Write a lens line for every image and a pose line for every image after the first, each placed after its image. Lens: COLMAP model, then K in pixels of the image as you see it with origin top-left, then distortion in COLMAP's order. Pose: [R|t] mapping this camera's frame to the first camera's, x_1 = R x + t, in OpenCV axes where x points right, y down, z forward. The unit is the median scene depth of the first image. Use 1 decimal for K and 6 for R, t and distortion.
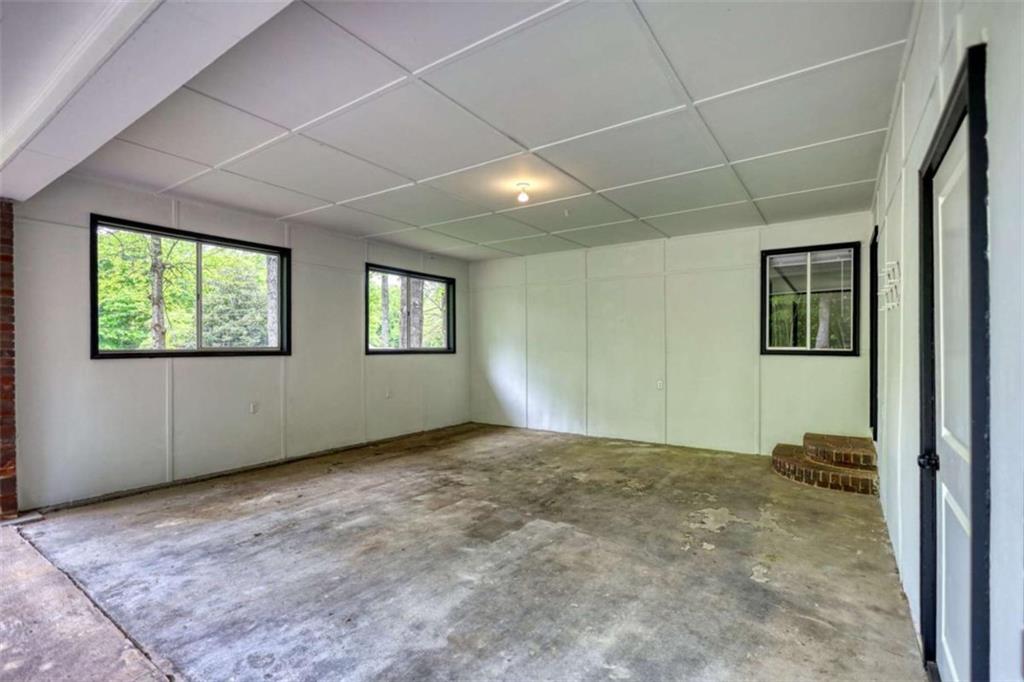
lens RADIAL K [[477.3, 0, 516.8], [0, 477.3, 338.6], [0, 0, 1]] dist [0.003415, -0.000016]
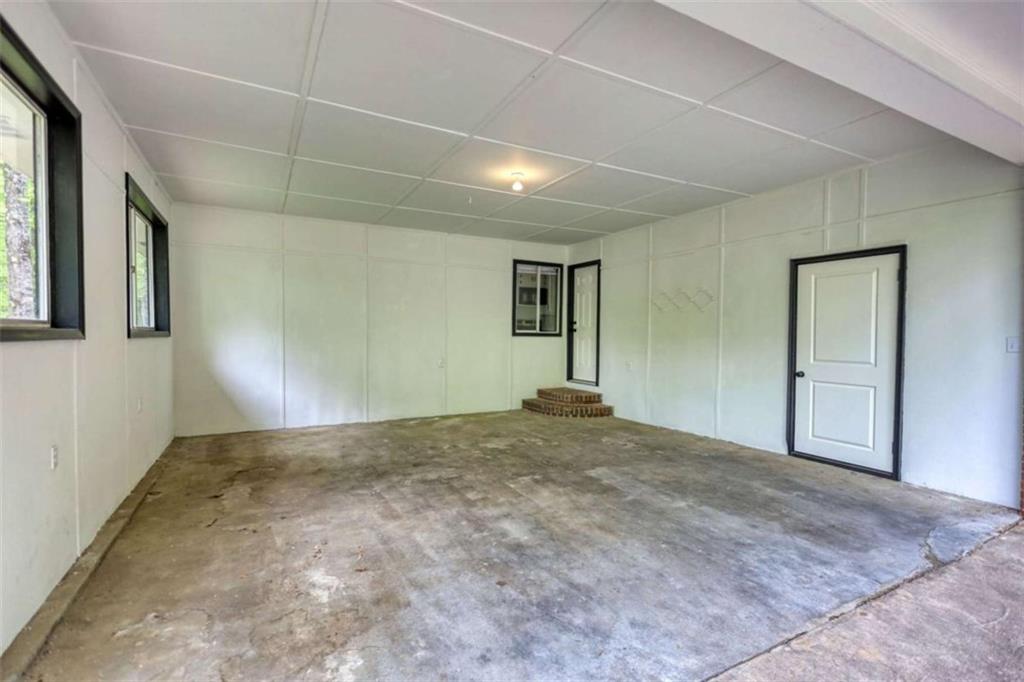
lens RADIAL K [[477.3, 0, 516.8], [0, 477.3, 338.6], [0, 0, 1]] dist [0.003415, -0.000016]
pose [[0.441962, -0.003065, 0.897029, -1.085225], [-0.024632, 0.999576, 0.015551, 0.033269], [-0.896696, -0.028969, 0.441699, 0.631256]]
